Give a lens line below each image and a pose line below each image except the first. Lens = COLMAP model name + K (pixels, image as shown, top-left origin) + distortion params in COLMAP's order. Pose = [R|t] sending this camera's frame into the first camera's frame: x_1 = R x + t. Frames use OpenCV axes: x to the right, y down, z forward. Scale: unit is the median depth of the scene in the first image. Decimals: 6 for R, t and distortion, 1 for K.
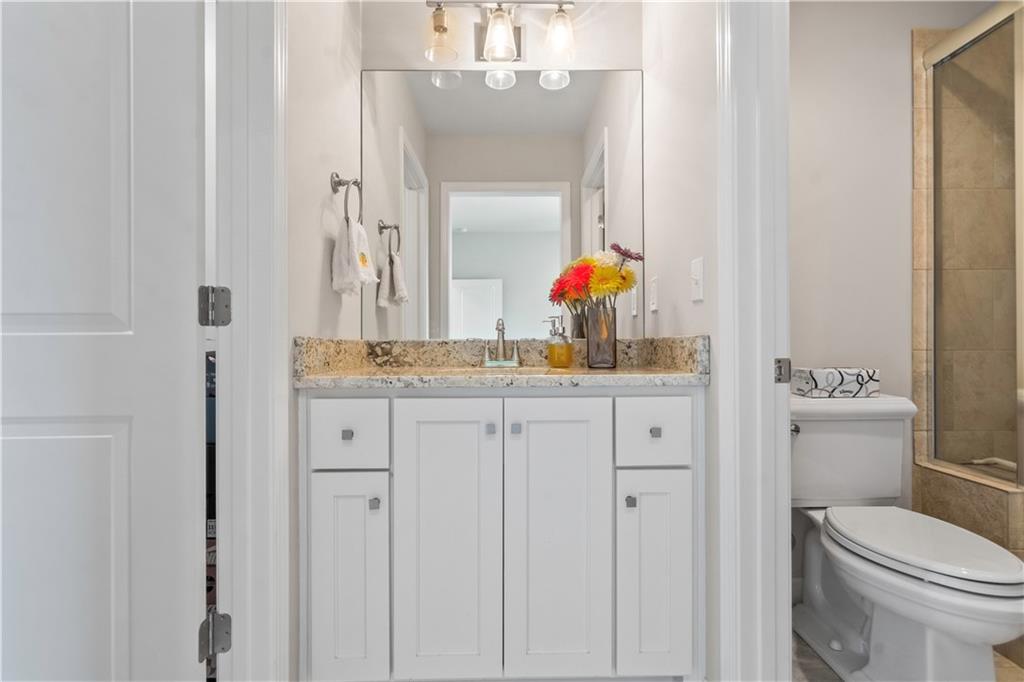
lens RADIAL K [[479.2, 0, 517.3], [0, 479.2, 347.5], [0, 0, 1]] dist [0.000774, -0.000356]
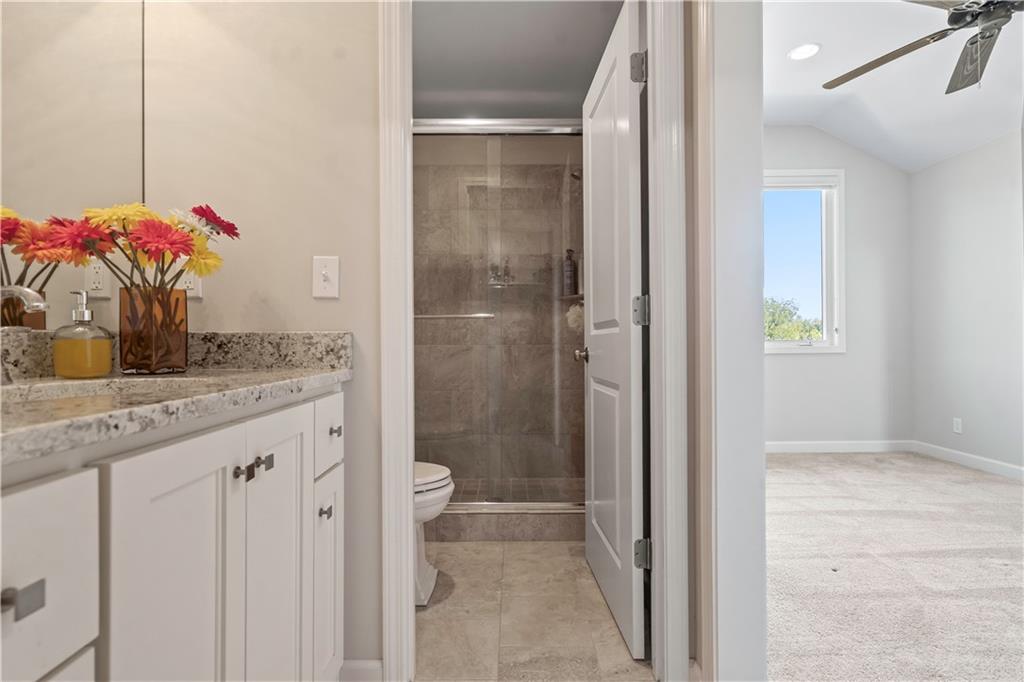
lens RADIAL K [[479.2, 0, 511.4], [0, 479.2, 337.7], [0, 0, 1]] dist [0.000774, -0.000356]
pose [[0.019265, 0.011797, 0.999745, -0.684093], [0.004073, 0.999921, -0.011878, 0.000532], [-0.999806, 0.004301, 0.019216, 0.637393]]
